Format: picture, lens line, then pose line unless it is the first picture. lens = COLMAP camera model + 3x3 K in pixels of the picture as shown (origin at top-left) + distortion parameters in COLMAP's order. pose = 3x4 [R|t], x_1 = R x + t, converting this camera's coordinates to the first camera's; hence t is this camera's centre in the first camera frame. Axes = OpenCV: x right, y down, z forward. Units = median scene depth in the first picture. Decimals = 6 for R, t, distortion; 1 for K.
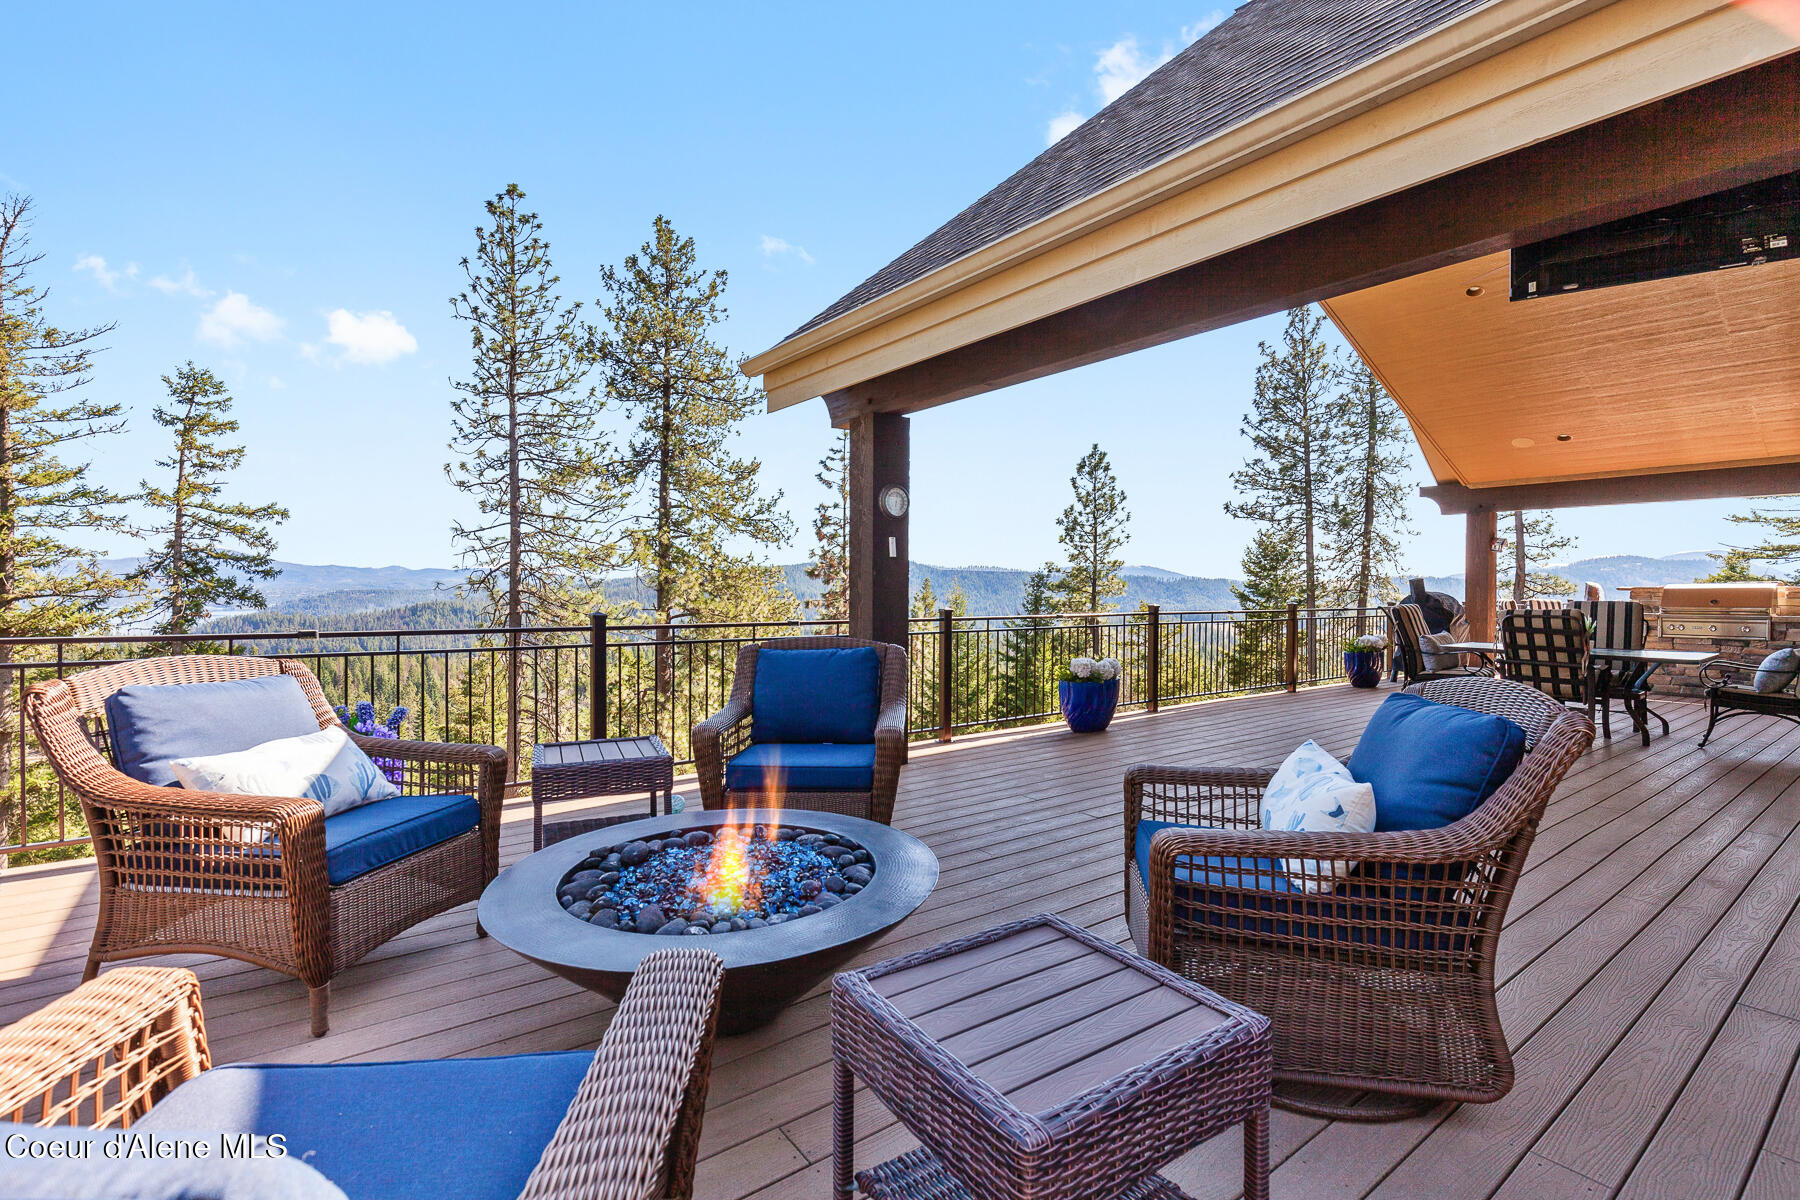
lens RADIAL K [[810.0, 0, 900.0], [0, 810.0, 600.0], [0, 0, 1]] dist [0.006332, -0.000597]
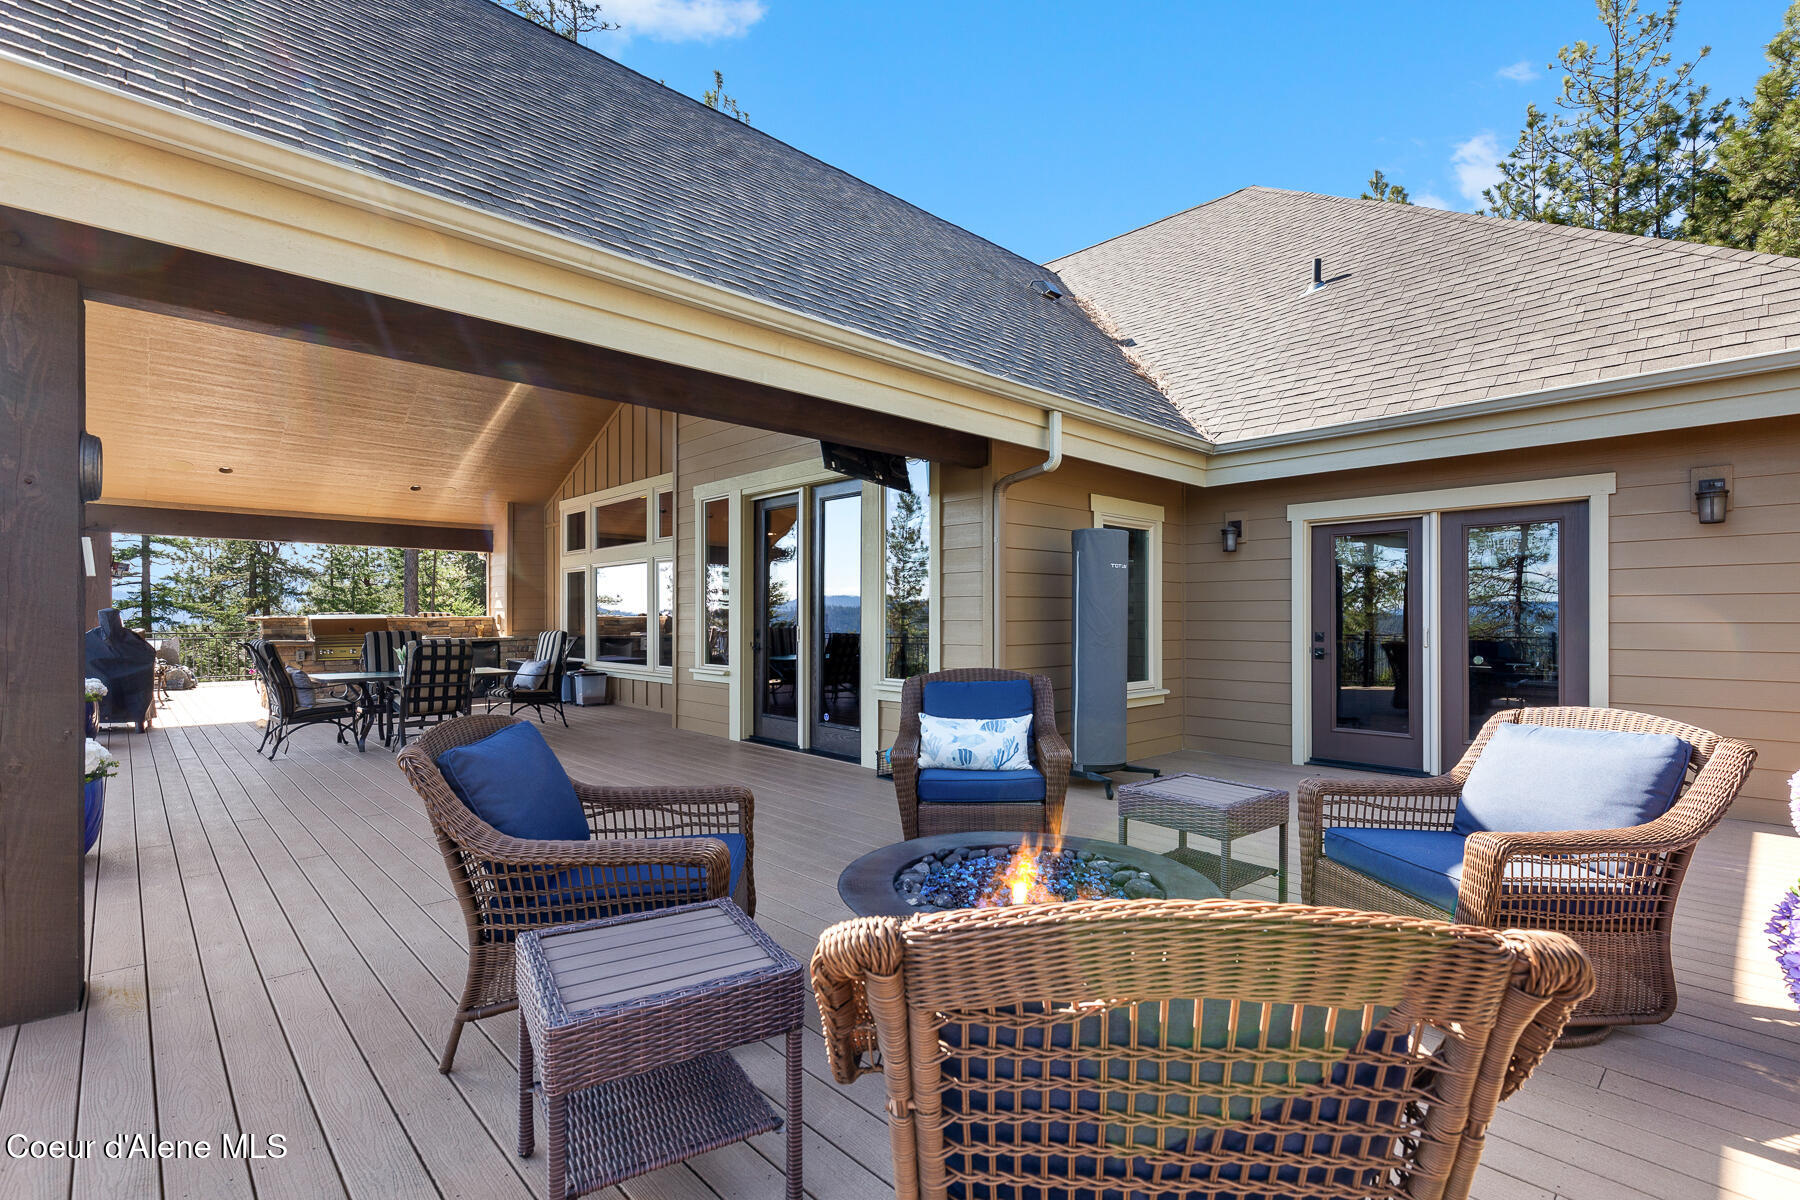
lens RADIAL K [[821.7, 0, 900.1], [0, 821.7, 592.7], [0, 0, 1]] dist [0.002429, -0.000209]
pose [[-0.112388, 0.024443, 0.993364, -0.081924], [0.012782, 0.999650, -0.023152, -0.003436], [-0.993582, 0.010096, -0.112661, 0.079148]]
